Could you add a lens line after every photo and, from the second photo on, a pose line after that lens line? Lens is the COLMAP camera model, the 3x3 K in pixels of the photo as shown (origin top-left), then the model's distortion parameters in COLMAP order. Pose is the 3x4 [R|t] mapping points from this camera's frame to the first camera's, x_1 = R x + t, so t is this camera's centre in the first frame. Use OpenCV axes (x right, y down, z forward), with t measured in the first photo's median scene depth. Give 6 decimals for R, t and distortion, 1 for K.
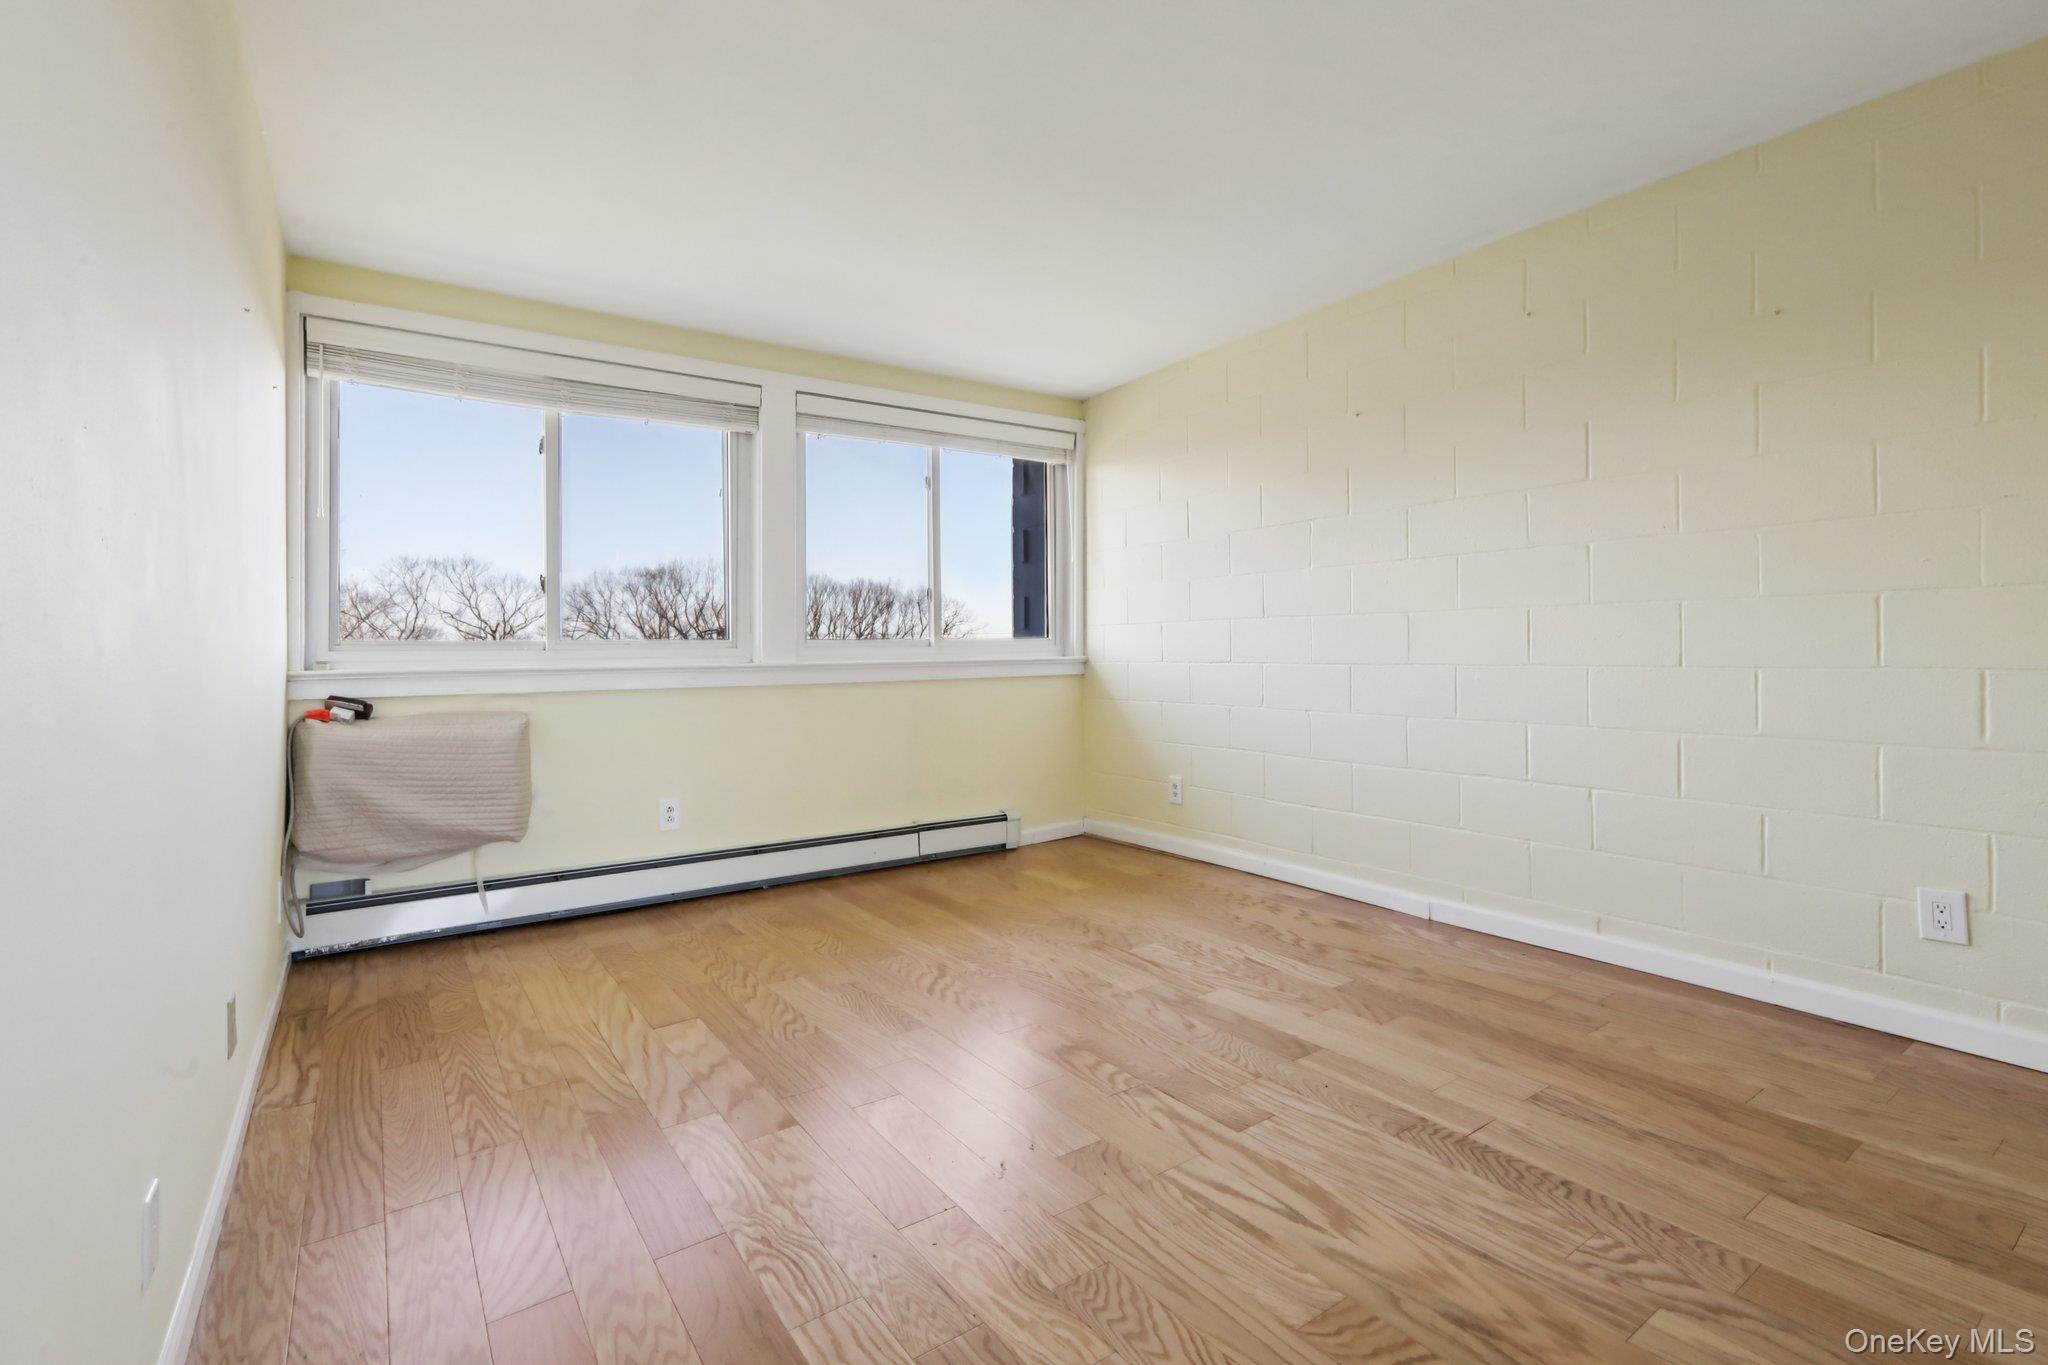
lens RADIAL K [[930.2, 0, 1019.6], [0, 930.2, 646.2], [0, 0, 1]] dist [-0.002409, 0.000296]
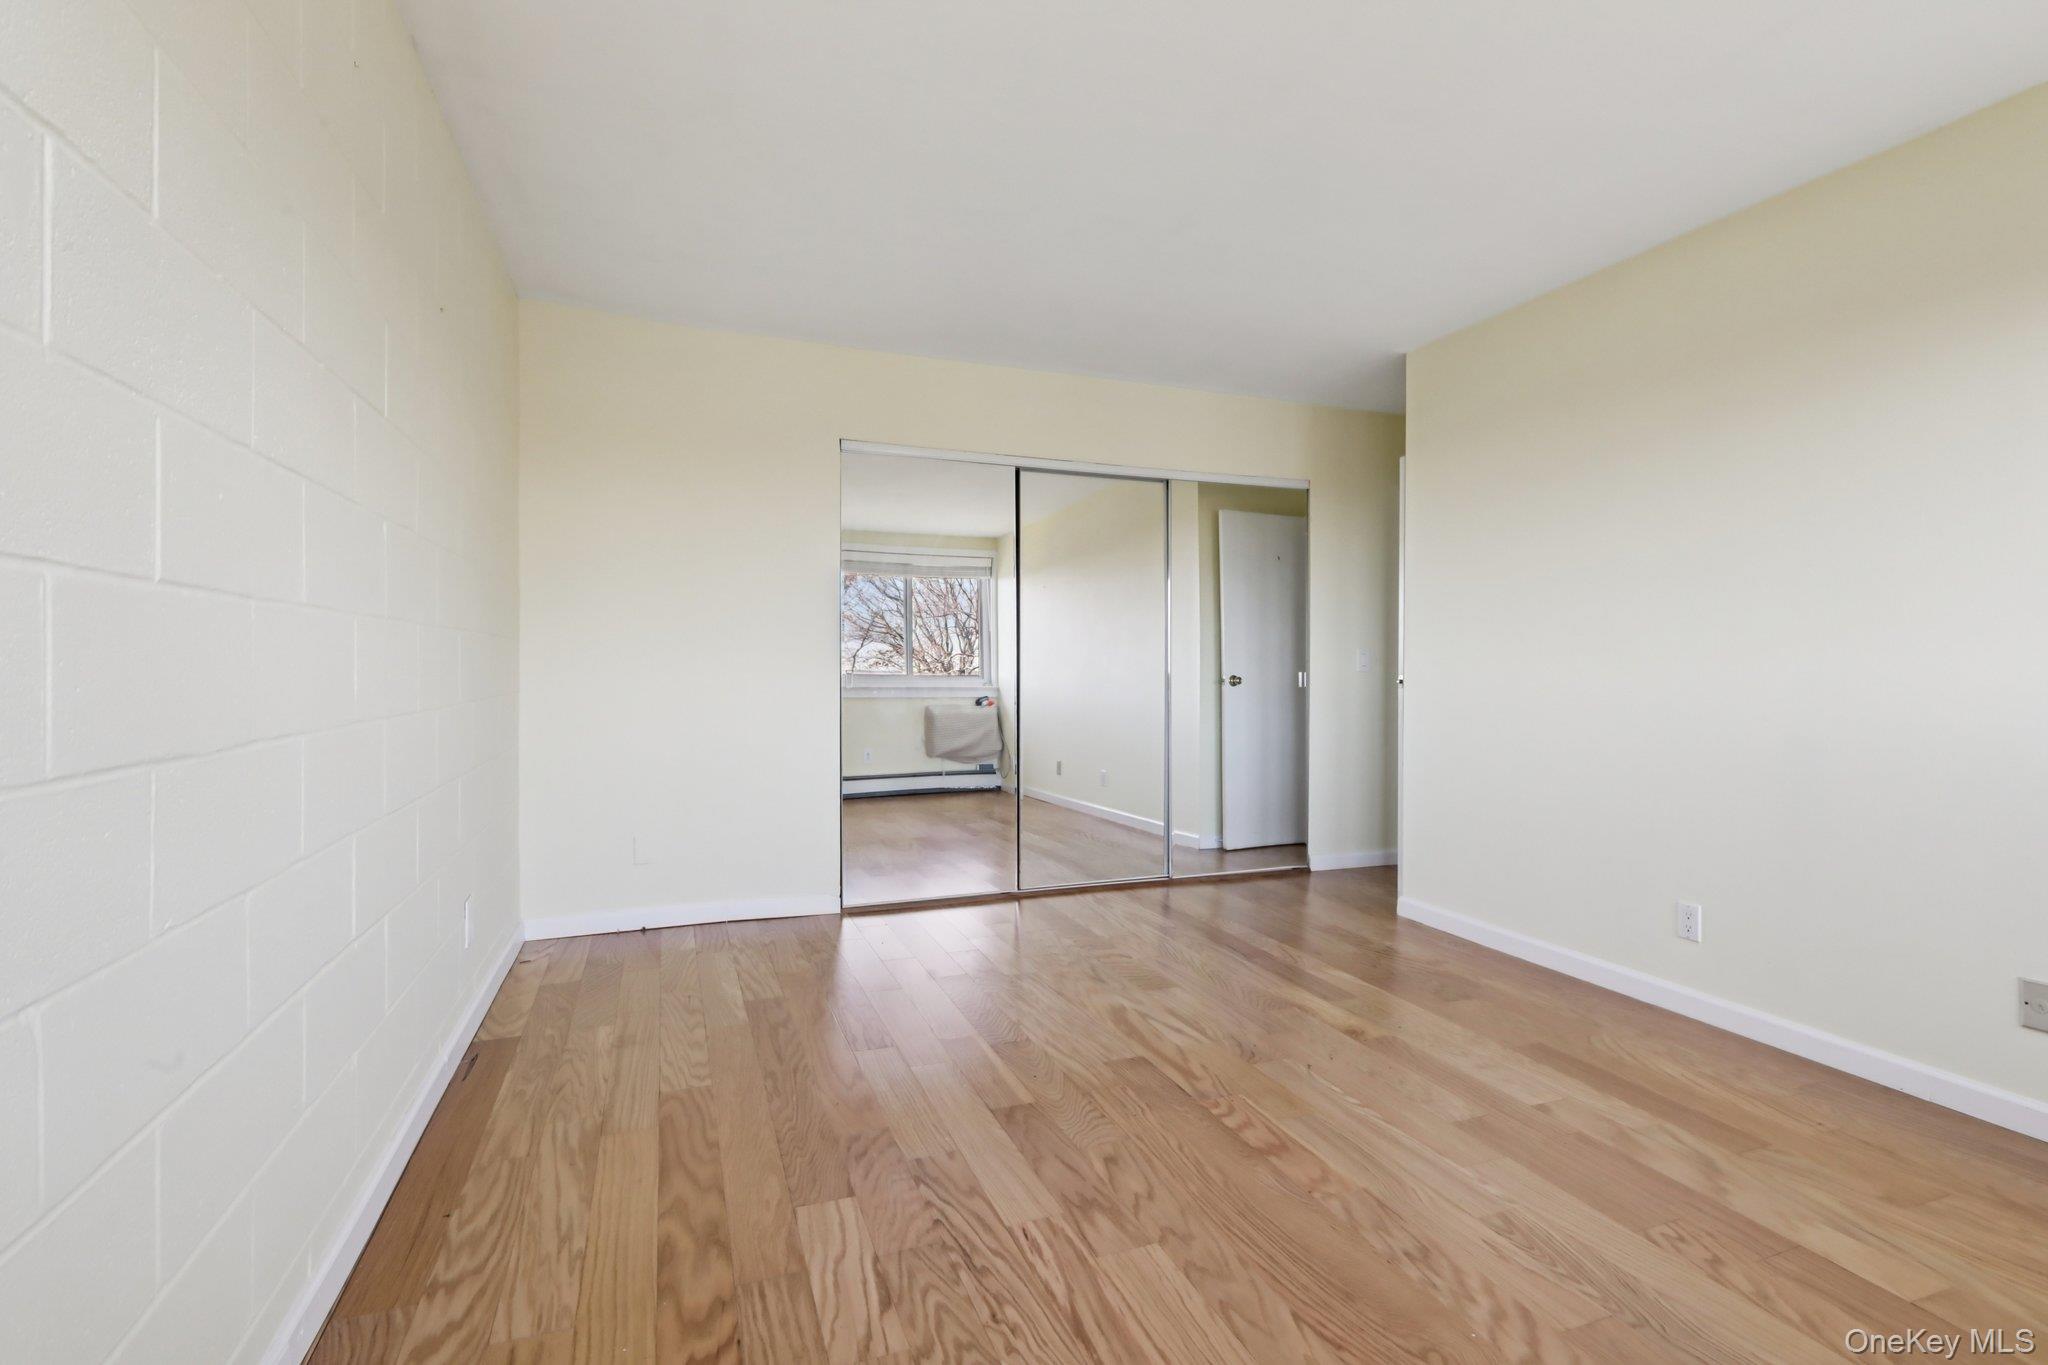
lens RADIAL K [[942.5, 0, 1024.2], [0, 942.5, 658.6], [0, 0, 1]] dist [-0.002031, 0.001108]
pose [[-0.970230, 0.009568, 0.241996, 0.058425], [0.006932, 0.999907, -0.011743, -0.008726], [-0.242086, -0.009716, -0.970206, 1.841392]]
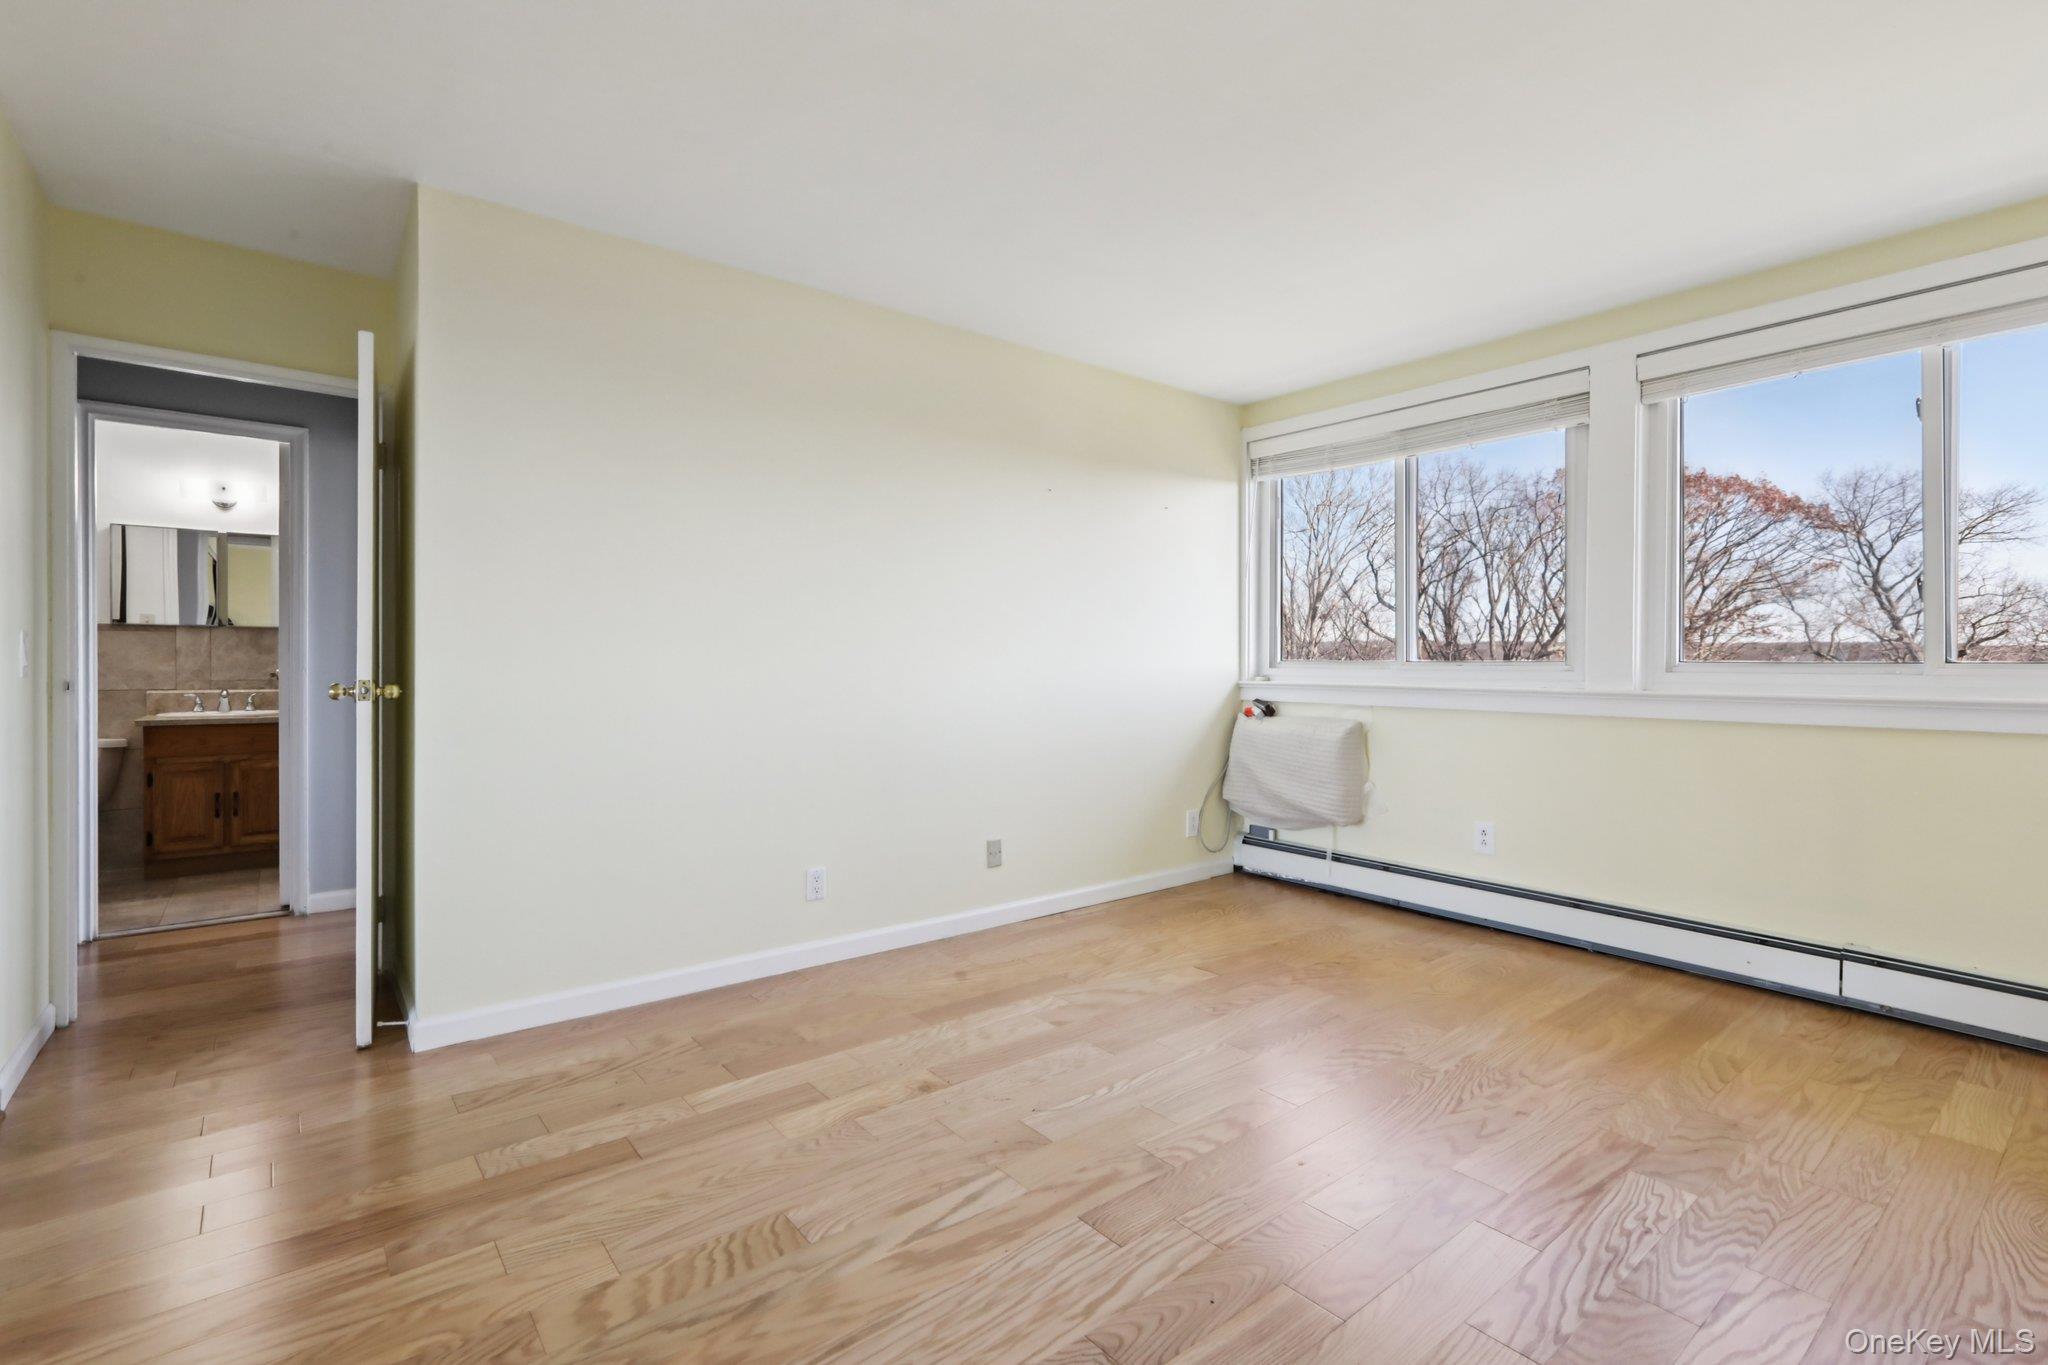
lens RADIAL K [[929.3, 0, 1027.6], [0, 929.3, 661.4], [0, 0, 1]] dist [-0.002767, 0.001174]
pose [[0.068248, 0.012736, -0.997587, 0.911599], [-0.000278, 0.999919, 0.012747, -0.031142], [0.997668, -0.000592, 0.068246, 0.709083]]
